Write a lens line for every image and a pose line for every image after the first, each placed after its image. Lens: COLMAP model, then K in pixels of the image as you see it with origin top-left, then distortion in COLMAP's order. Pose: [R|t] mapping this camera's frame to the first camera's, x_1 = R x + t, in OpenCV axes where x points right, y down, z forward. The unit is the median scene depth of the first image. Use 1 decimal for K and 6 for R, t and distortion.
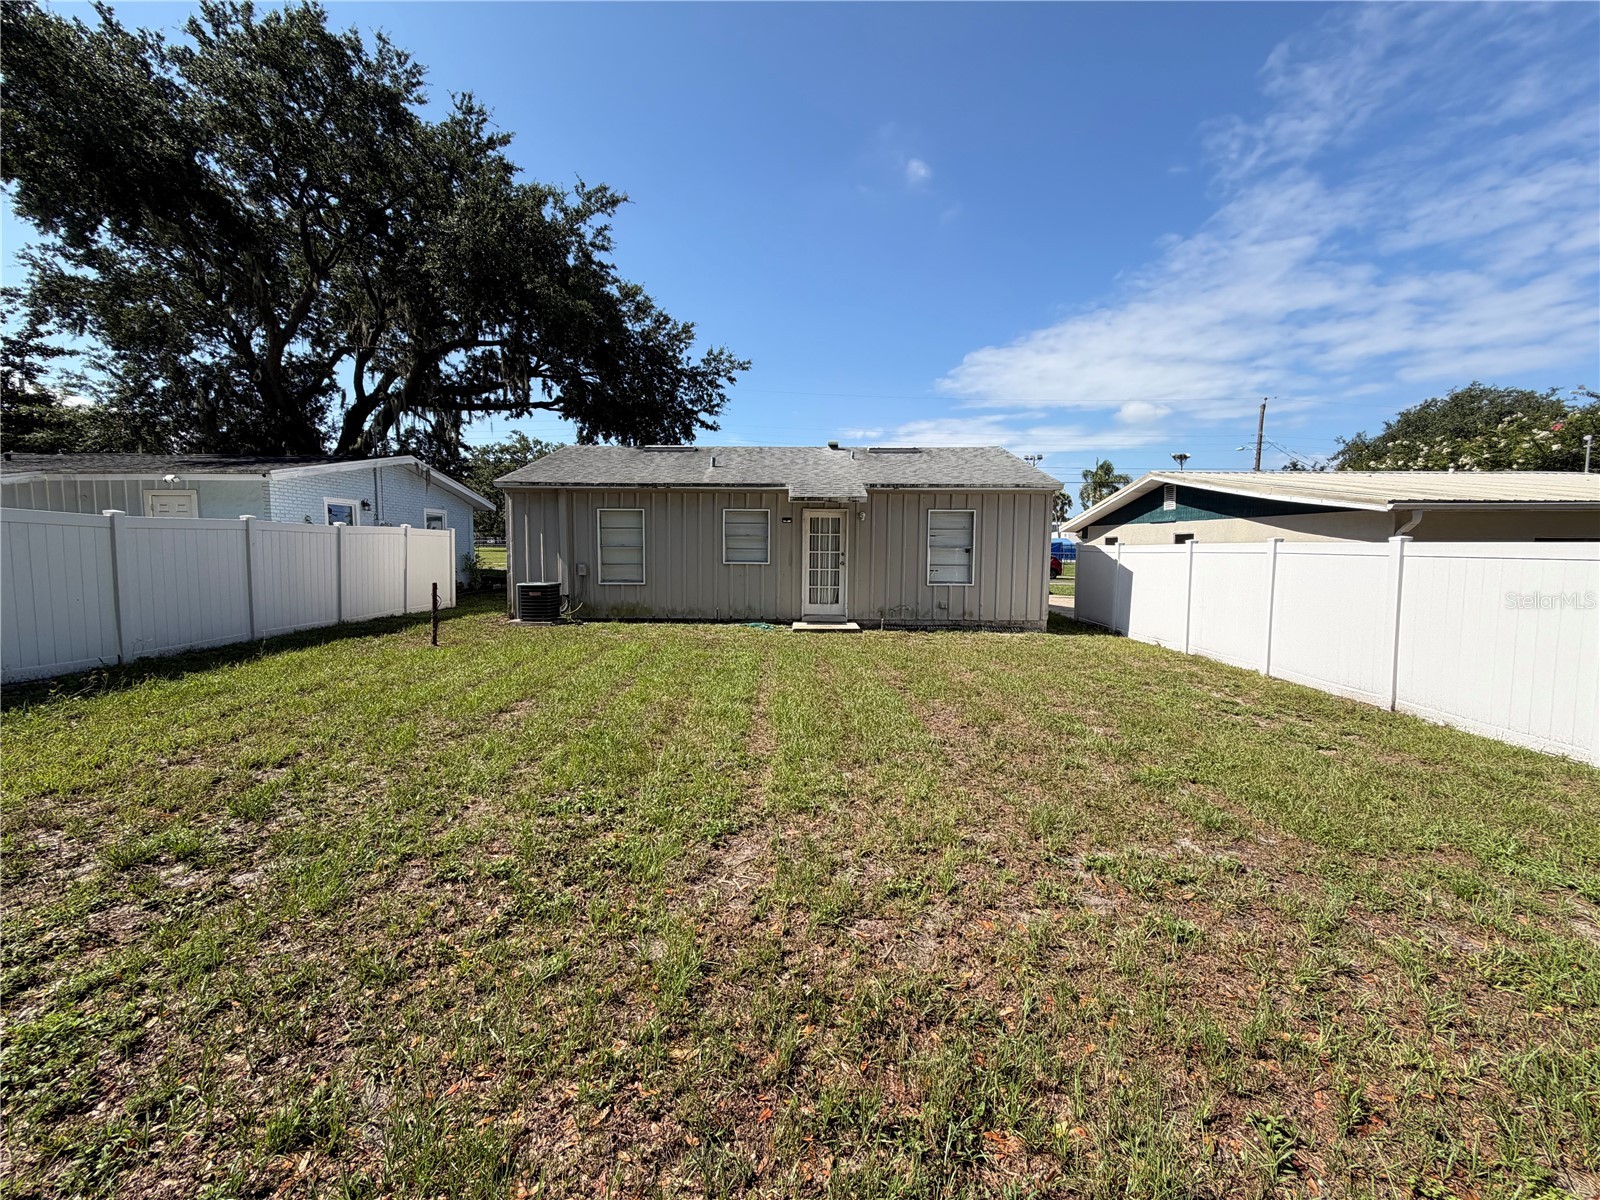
lens RADIAL K [[636.9, 0, 796.8], [0, 636.9, 599.0], [0, 0, 1]] dist [-0.000448, -0.000224]
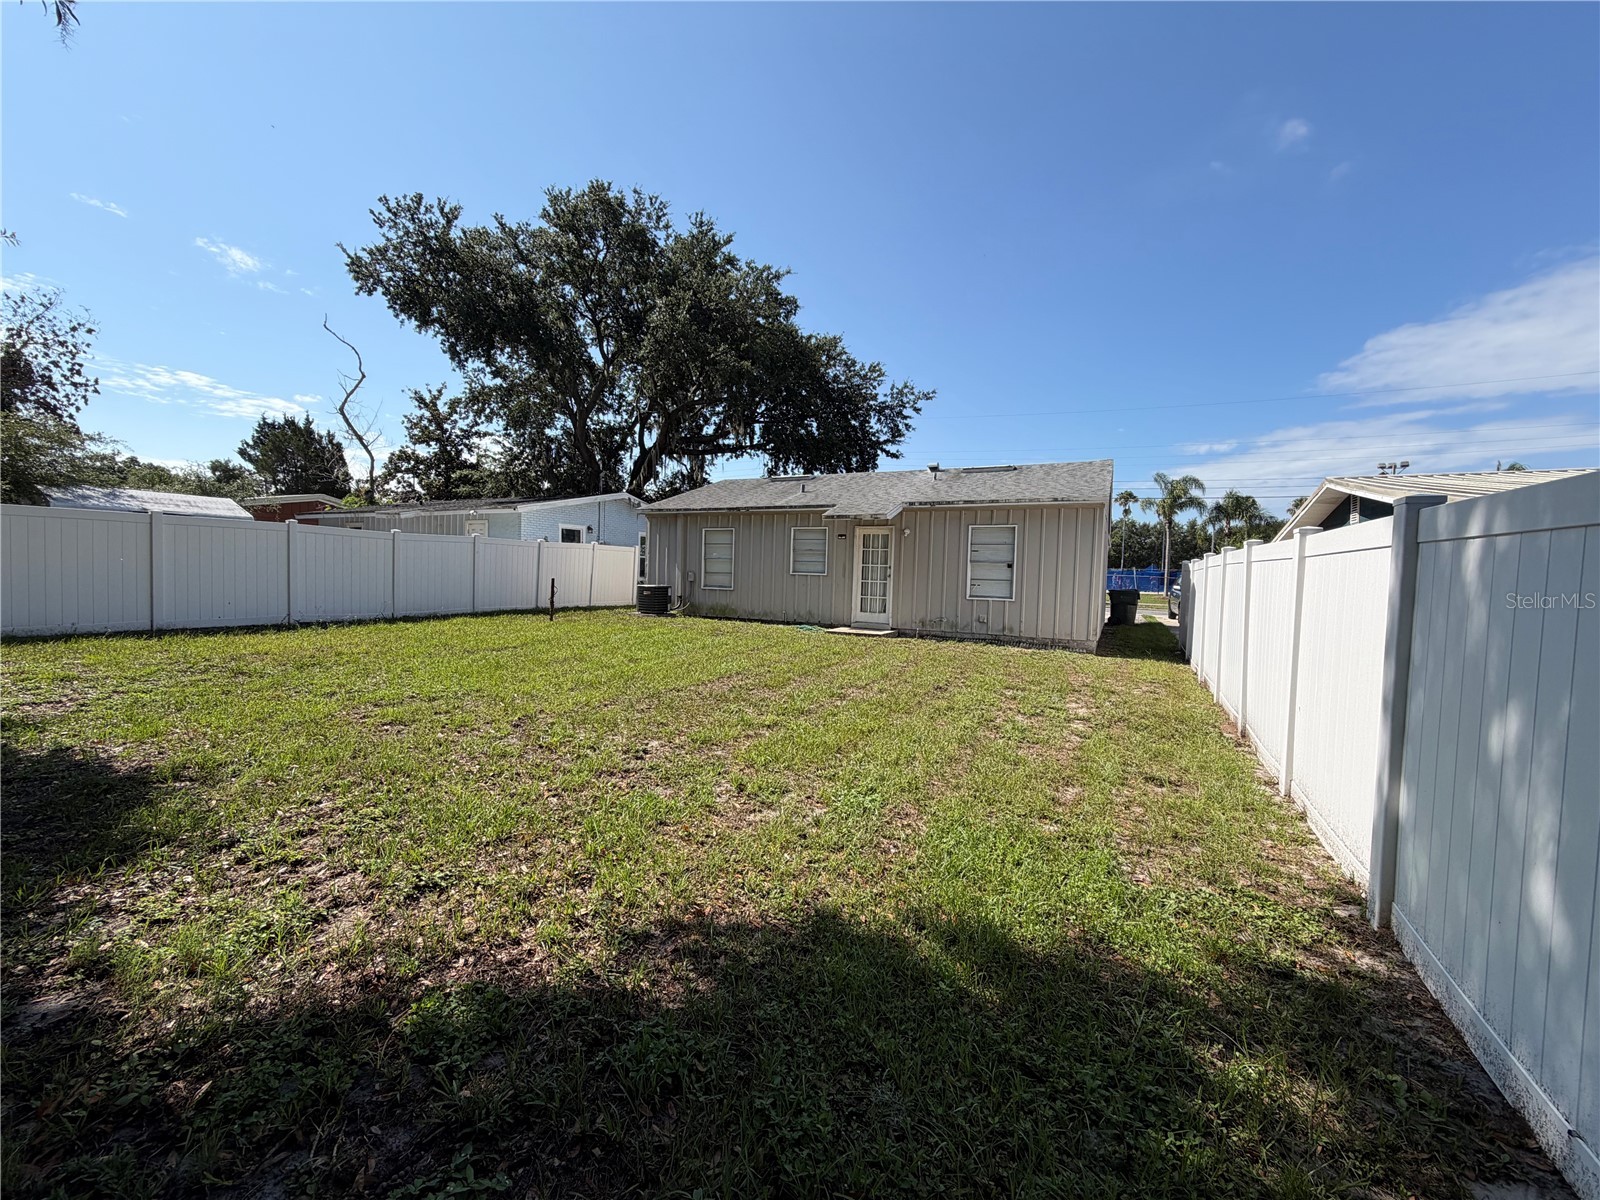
lens RADIAL K [[636.9, 0, 798.4], [0, 636.9, 596.4], [0, 0, 1]] dist [-0.000448, -0.000224]
pose [[0.894580, 0.035143, -0.445523, 0.330181], [-0.056093, 0.997849, -0.033920, 0.019154], [0.443373, 0.055335, 0.894627, -0.028806]]
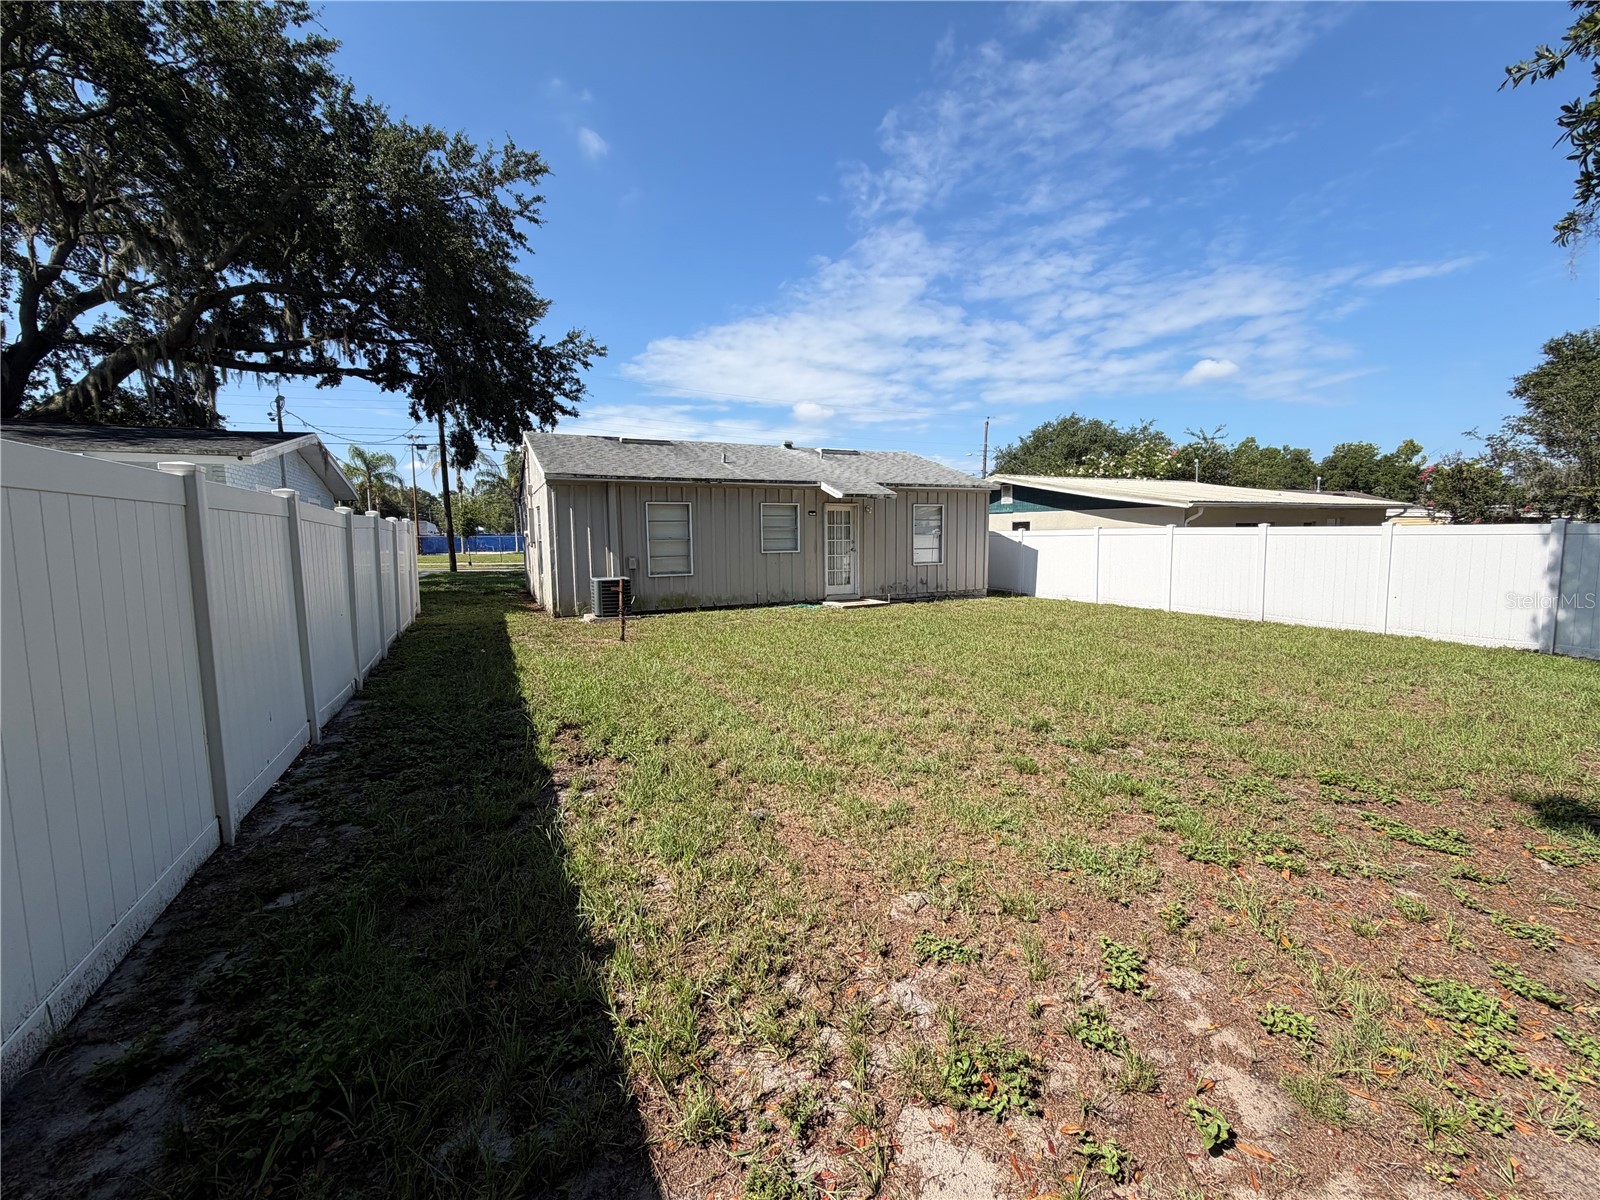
lens RADIAL K [[636.9, 0, 795.1], [0, 636.9, 597.9], [0, 0, 1]] dist [-0.000448, -0.000224]
pose [[0.894723, -0.060669, 0.442481, -0.436474], [0.052927, 0.998153, 0.029836, -0.006214], [-0.443474, -0.003276, 0.896281, -0.008322]]
